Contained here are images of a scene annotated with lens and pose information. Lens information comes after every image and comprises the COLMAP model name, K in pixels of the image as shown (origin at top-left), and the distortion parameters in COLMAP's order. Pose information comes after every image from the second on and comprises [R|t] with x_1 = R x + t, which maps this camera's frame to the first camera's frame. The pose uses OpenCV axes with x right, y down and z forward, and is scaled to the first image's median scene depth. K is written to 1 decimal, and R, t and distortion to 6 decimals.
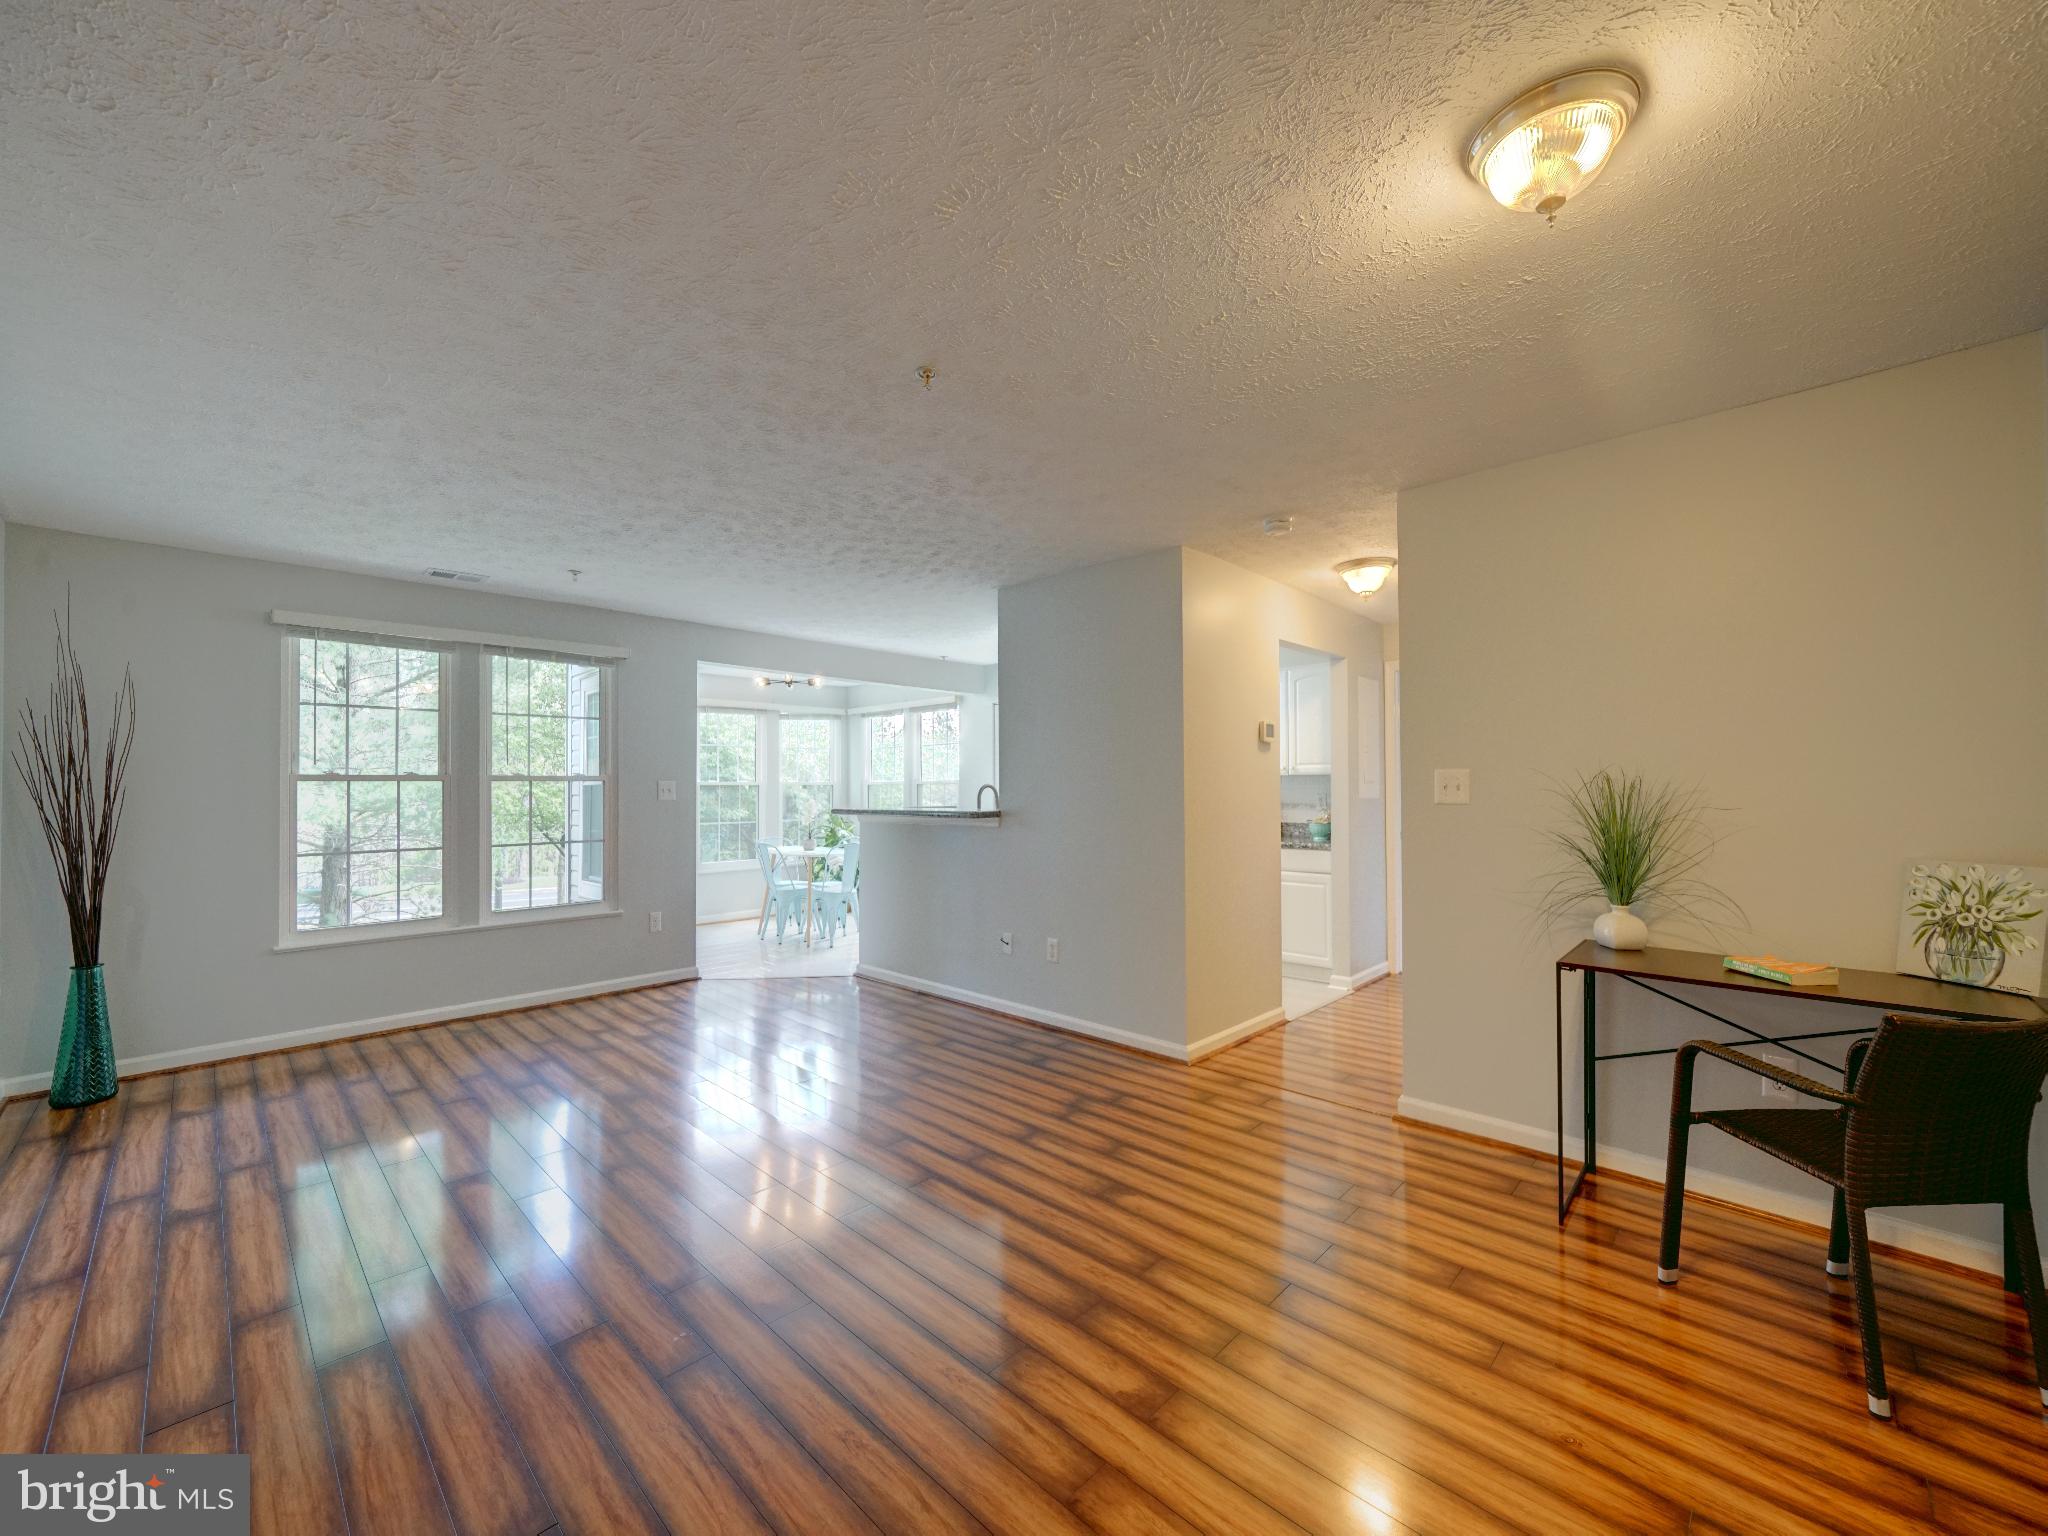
lens RADIAL K [[811.4, 0, 1005.8], [0, 811.4, 772.4], [0, 0, 1]] dist [-0.002421, -0.000323]
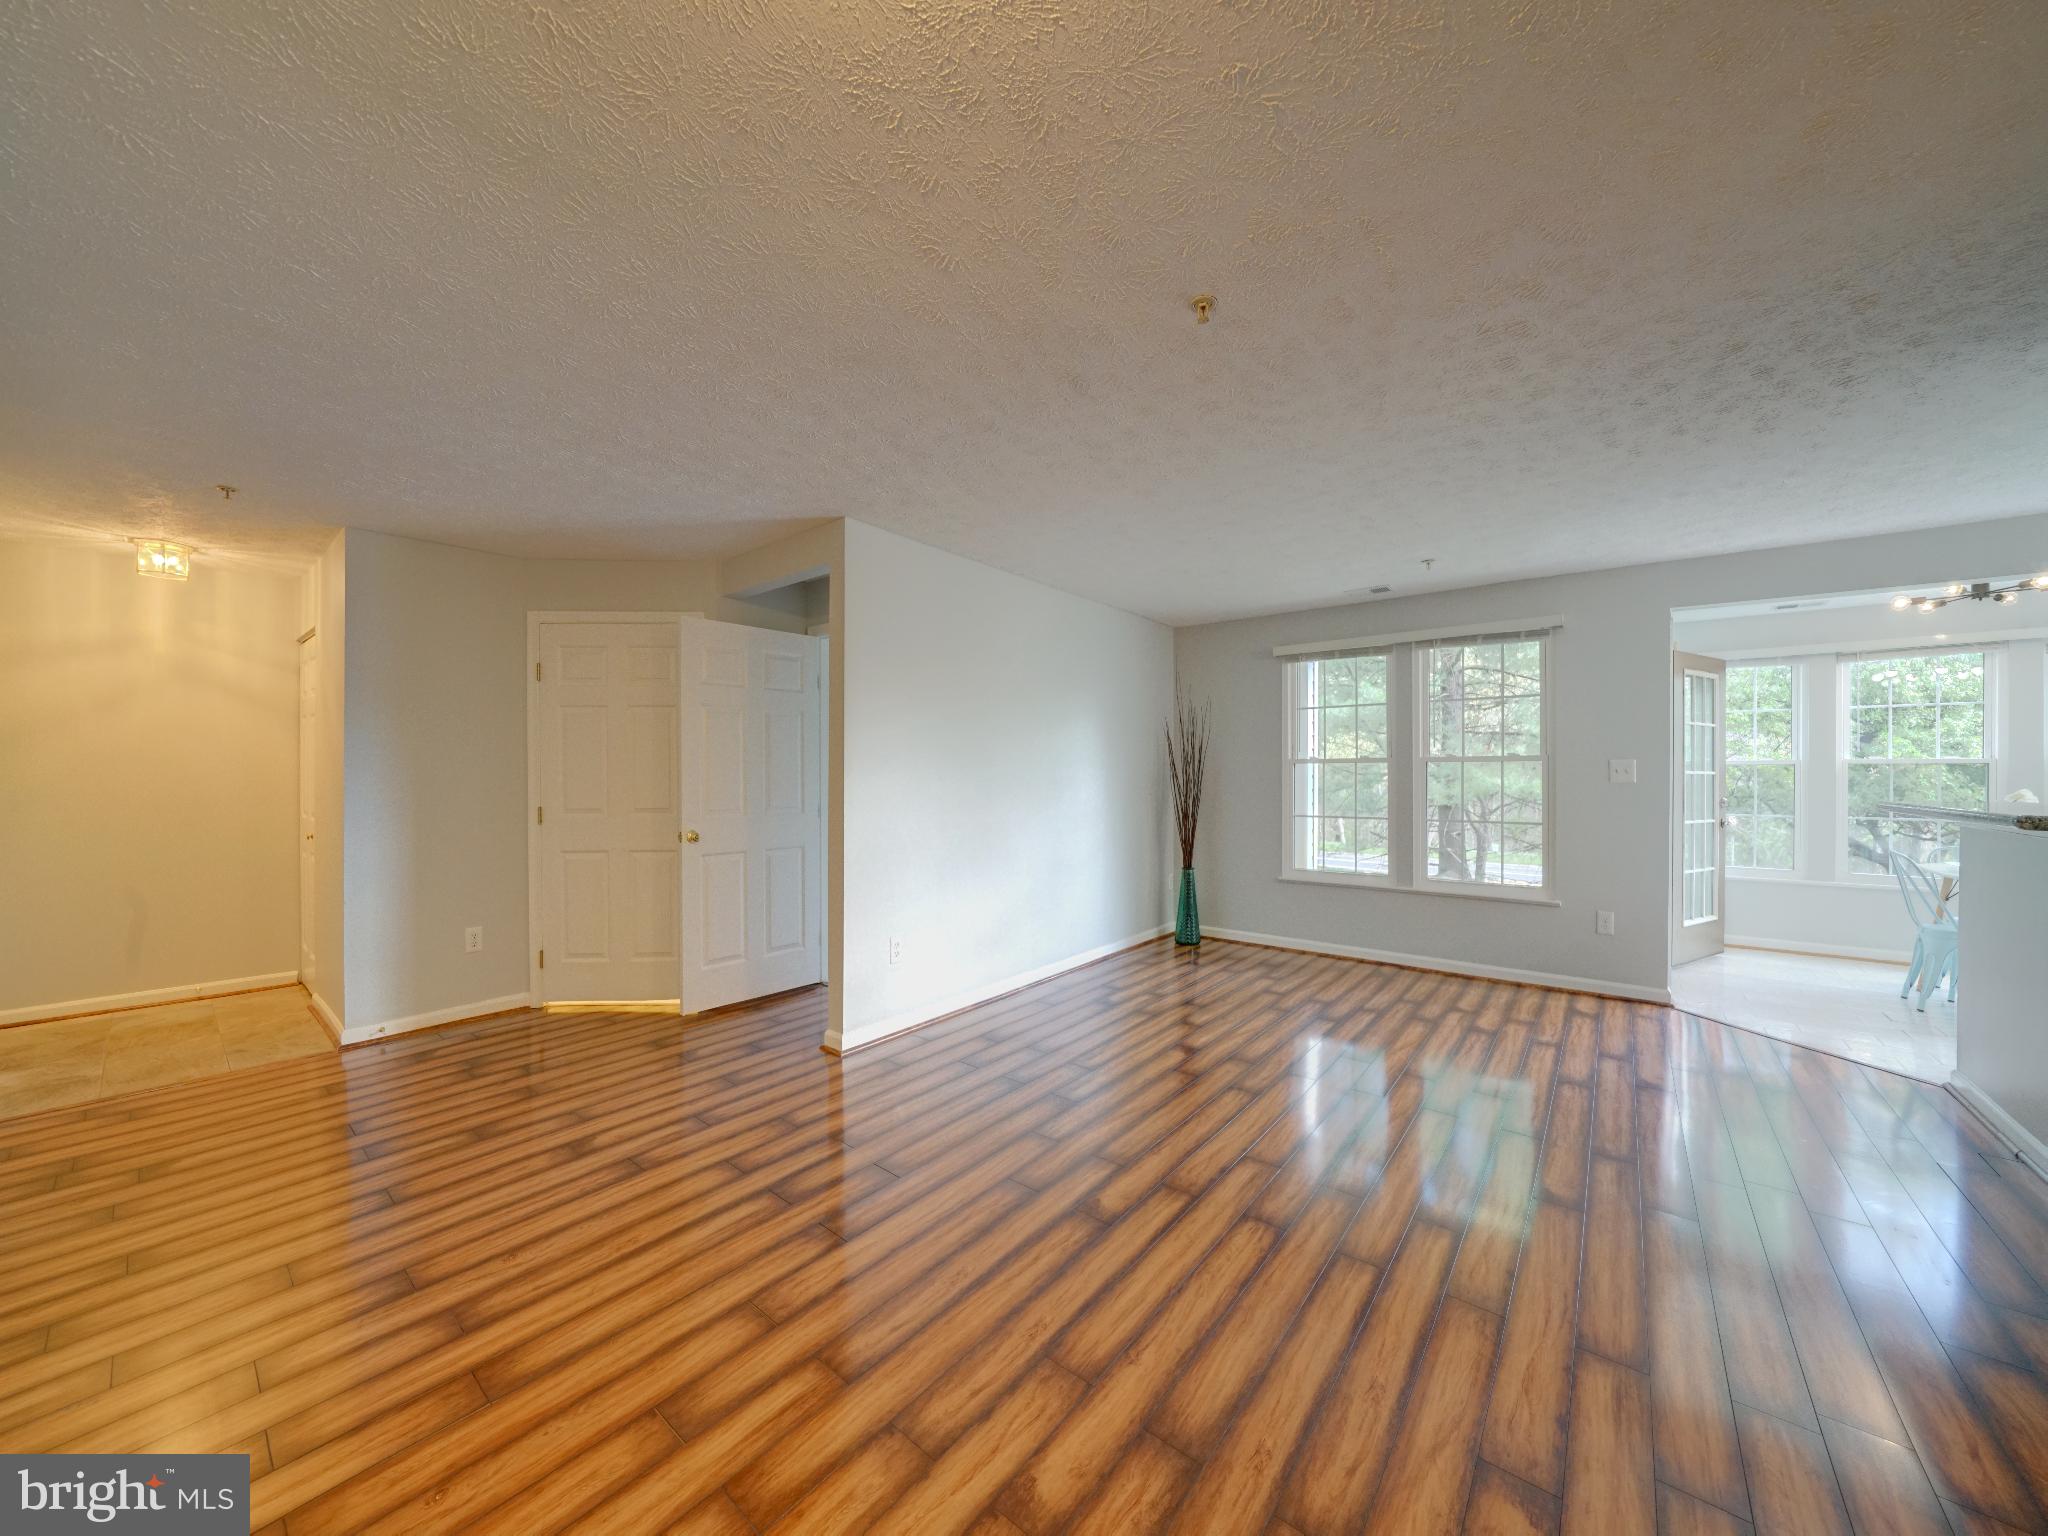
lens RADIAL K [[738.9, 0, 1005.2], [0, 738.9, 775.1], [0, 0, 1]] dist [-0.017272, 0.000024]
pose [[0.083543, 0.009203, -0.996462, 0.428655], [0.020222, 0.999736, 0.010928, 0.007217], [0.996299, -0.021063, 0.083335, 0.441456]]
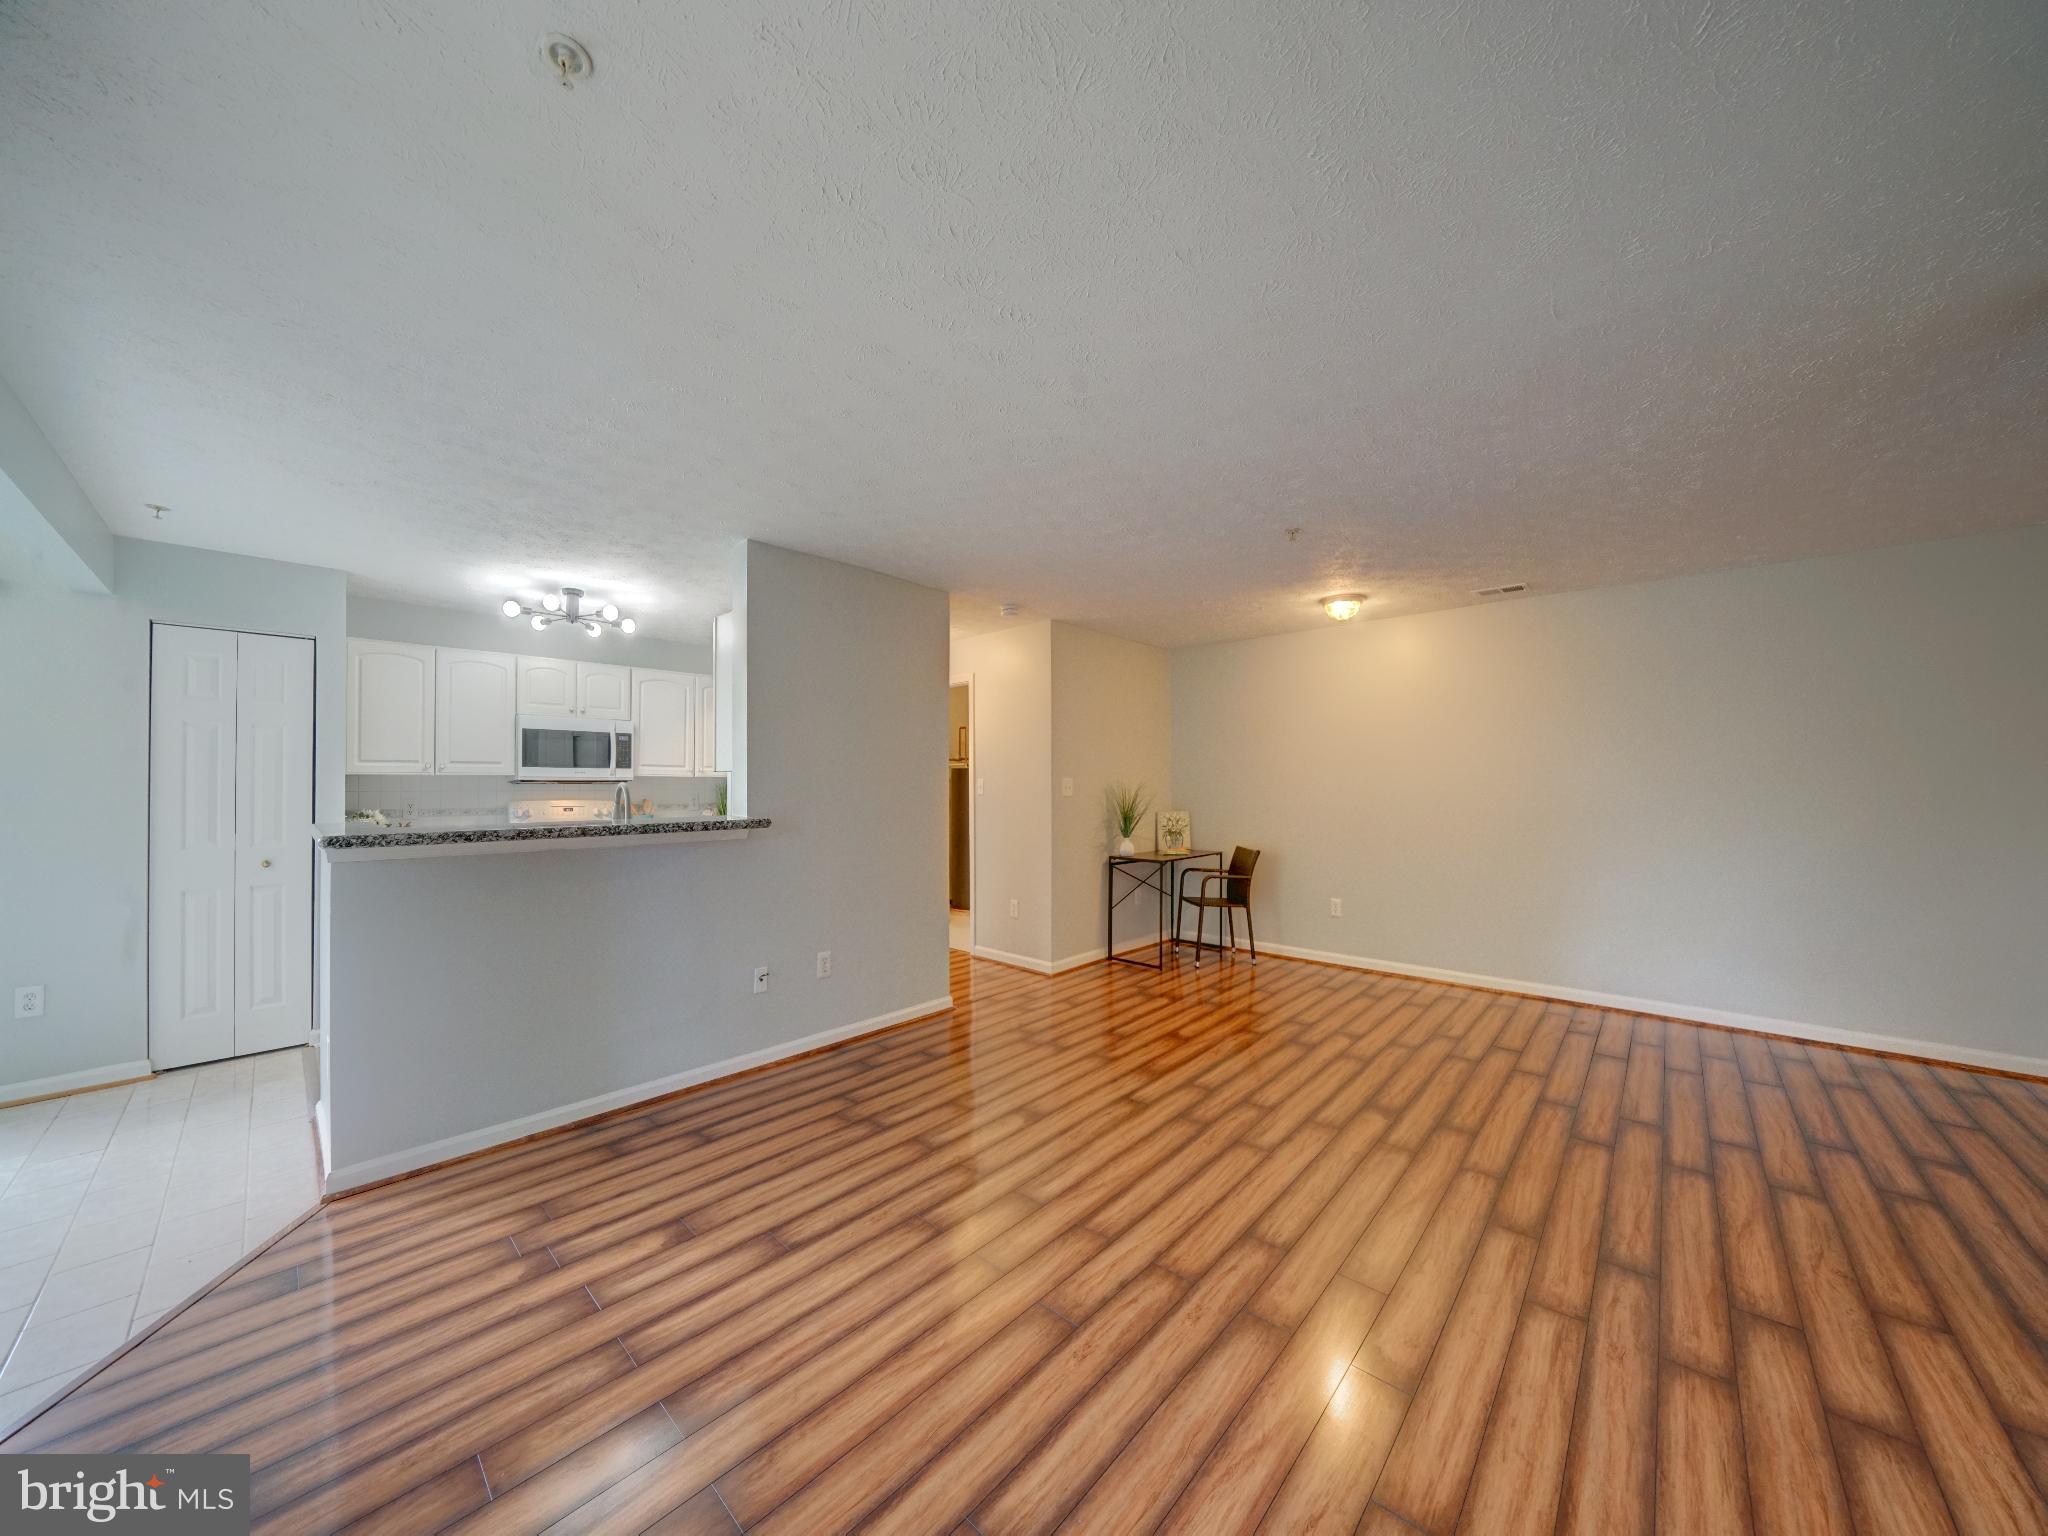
lens RADIAL K [[711.3, 0, 1011.0], [0, 711.3, 766.7], [0, 0, 1]] dist [-0.016891, 0.000607]
pose [[-0.026283, 0.030114, 0.999201, -0.930597], [-0.016521, 0.999397, -0.030554, 0.018143], [-0.999518, -0.017311, -0.025770, 0.992010]]
